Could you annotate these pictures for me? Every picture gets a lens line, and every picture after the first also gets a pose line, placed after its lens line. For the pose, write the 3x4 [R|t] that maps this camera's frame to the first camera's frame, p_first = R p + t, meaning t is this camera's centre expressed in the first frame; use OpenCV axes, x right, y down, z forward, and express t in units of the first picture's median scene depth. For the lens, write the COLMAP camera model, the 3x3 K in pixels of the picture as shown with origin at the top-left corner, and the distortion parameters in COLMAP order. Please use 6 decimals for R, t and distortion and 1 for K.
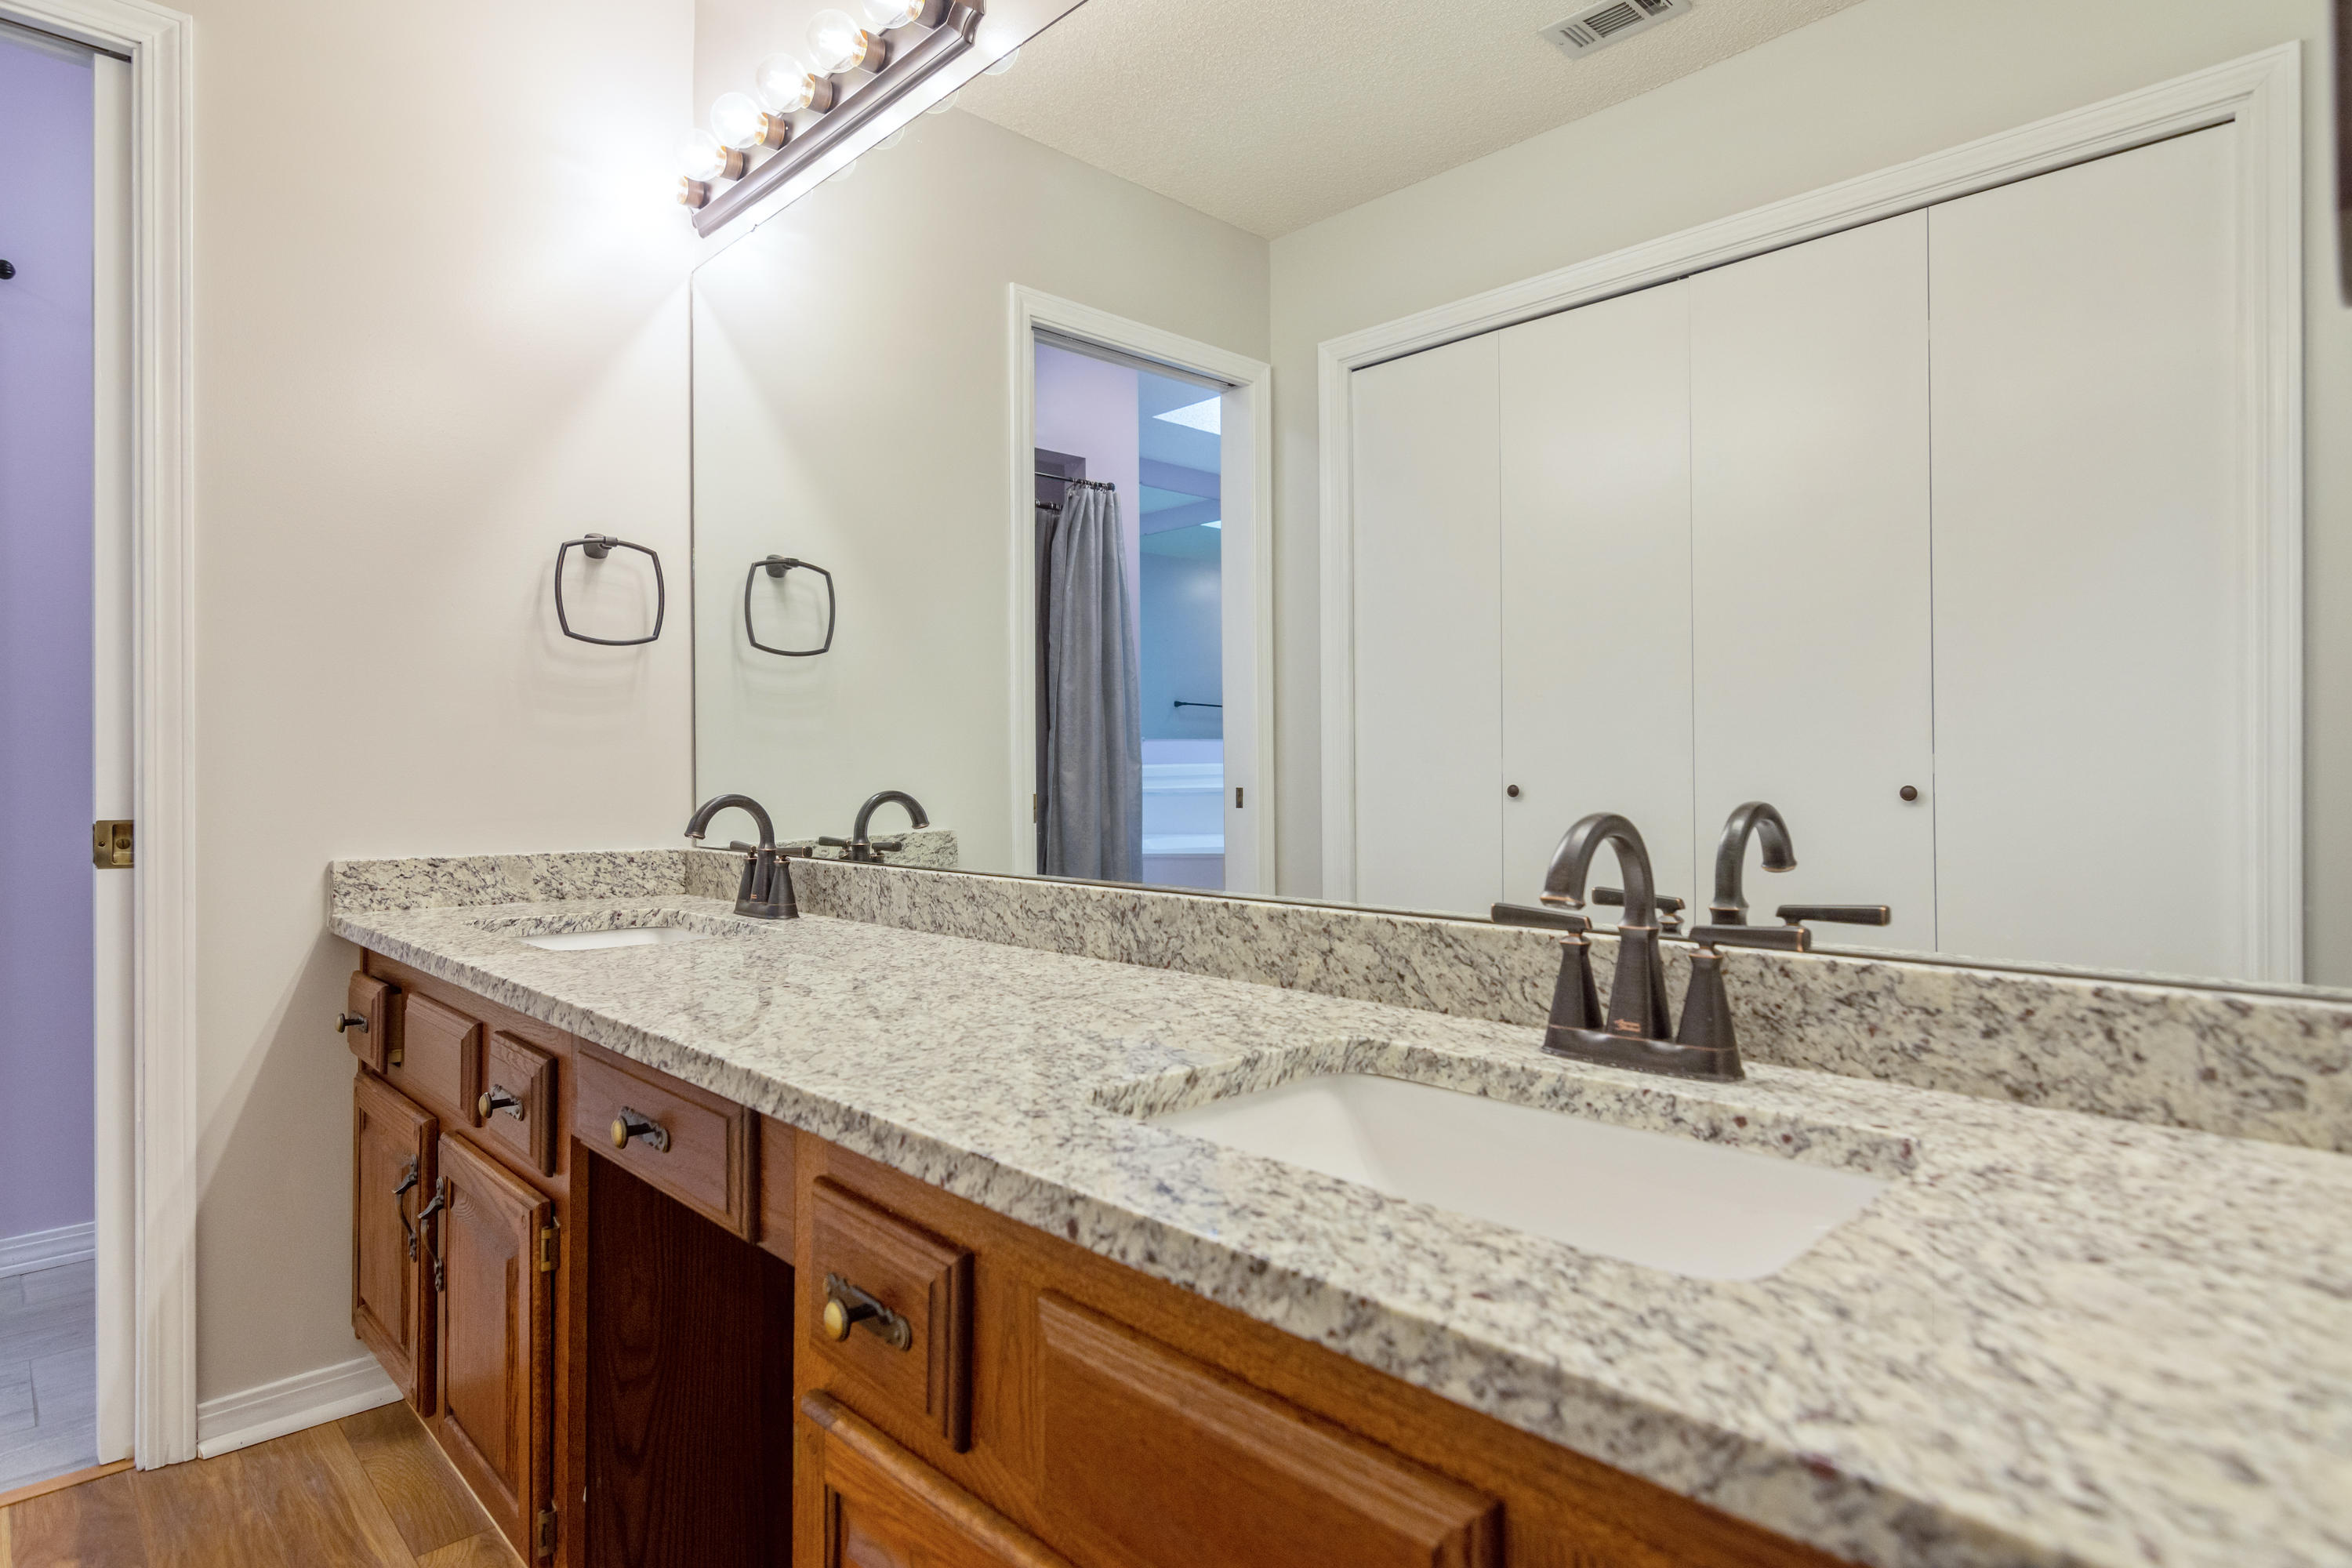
lens RADIAL K [[1250.4, 0, 1180.0], [0, 1250.4, 777.9], [0, 0, 1]] dist [-0.005556, 0.000513]
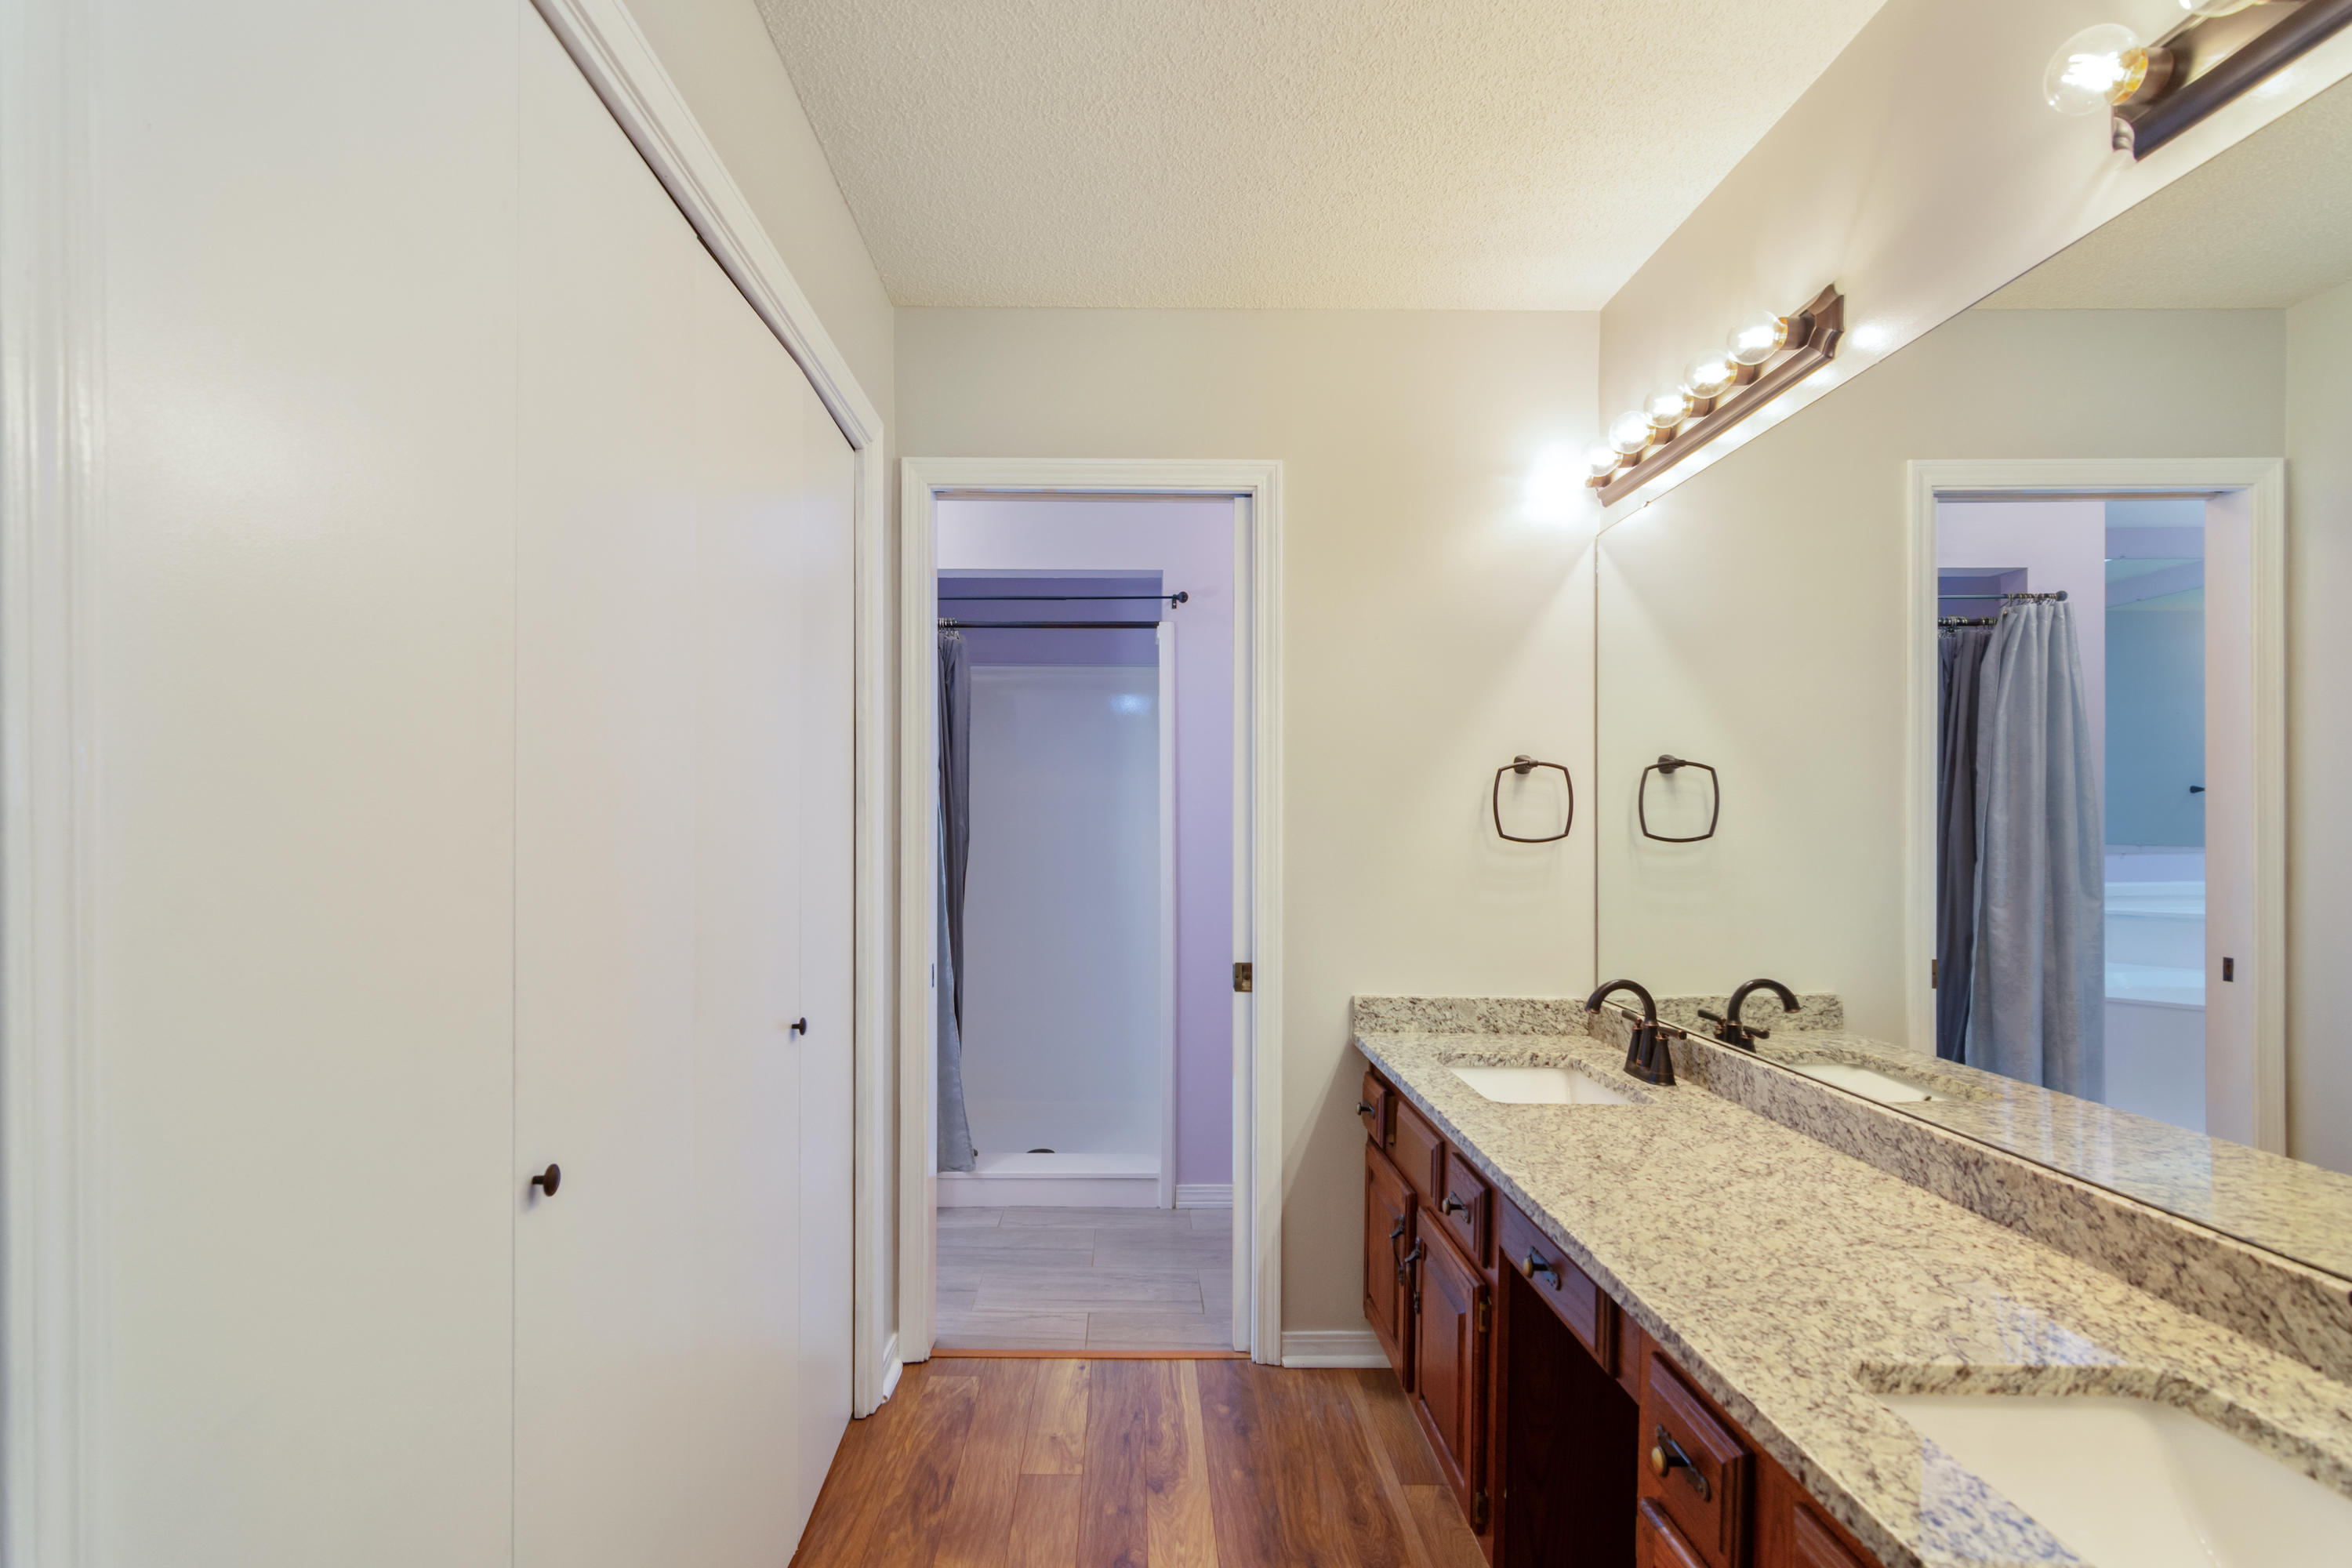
lens RADIAL K [[1136.7, 0, 1136.1], [0, 1136.7, 824.2], [0, 0, 1]] dist [-0.005668, 0.003183]
pose [[0.717160, 0.000986, -0.696908, 0.109111], [-0.007319, 0.999955, -0.006117, -0.155888], [0.696870, 0.009487, 0.717135, -0.208761]]
